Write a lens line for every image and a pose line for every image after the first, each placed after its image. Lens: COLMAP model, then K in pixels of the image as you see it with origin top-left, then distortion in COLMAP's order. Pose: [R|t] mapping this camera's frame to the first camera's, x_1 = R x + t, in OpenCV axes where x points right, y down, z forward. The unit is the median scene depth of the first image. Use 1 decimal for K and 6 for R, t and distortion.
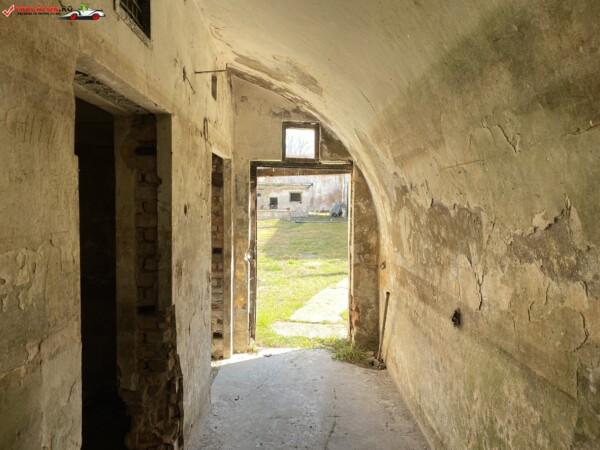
lens RADIAL K [[454.2, 0, 296.0], [0, 454.2, 227.0], [0, 0, 1]] dist [0.071966, -0.108181]
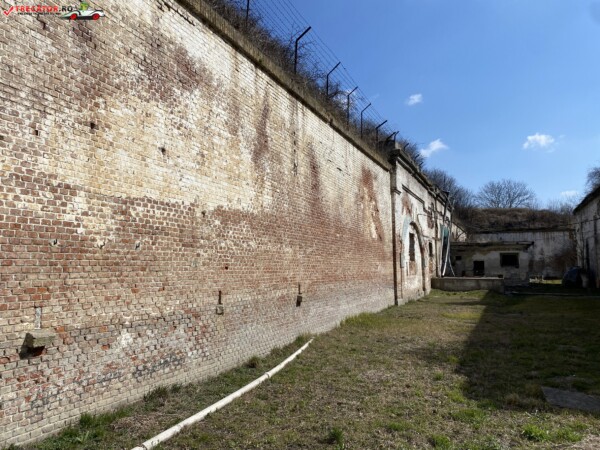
lens RADIAL K [[454.2, 0, 296.0], [0, 454.2, 227.0], [0, 0, 1]] dist [0.071966, -0.108181]
pose [[0.909718, -0.043482, -0.412943, -0.063286], [-0.014280, 0.990637, -0.135772, -0.105484], [0.414980, 0.129411, 0.900580, 1.424147]]
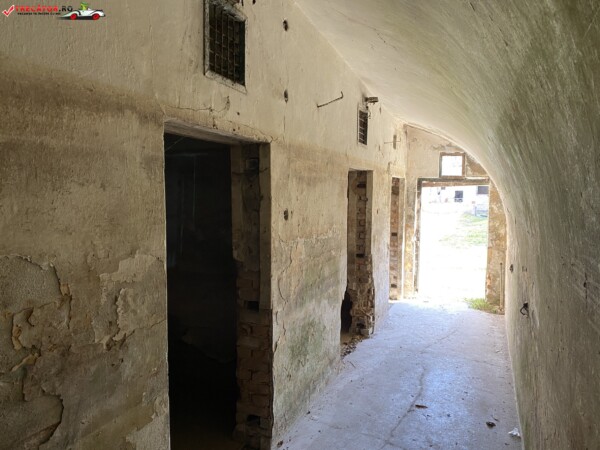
lens RADIAL K [[454.2, 0, 296.0], [0, 454.2, 227.0], [0, 0, 1]] dist [0.071966, -0.108181]
pose [[0.921335, 0.029175, -0.387673, 0.130940], [-0.022020, 0.999496, 0.022888, -0.003478], [0.388145, -0.012551, 0.921513, -0.624043]]
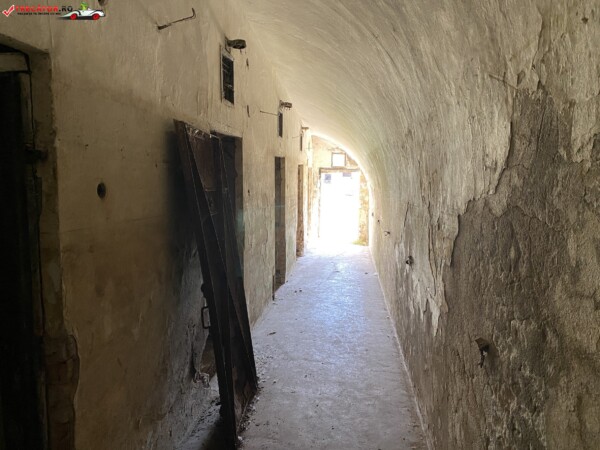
lens RADIAL K [[454.2, 0, 296.0], [0, 454.2, 227.0], [0, 0, 1]] dist [0.071966, -0.108181]
pose [[0.992908, 0.012759, -0.118197, 0.079545], [-0.006068, 0.998367, 0.056798, 0.044172], [0.118729, -0.055678, 0.991364, -1.583011]]
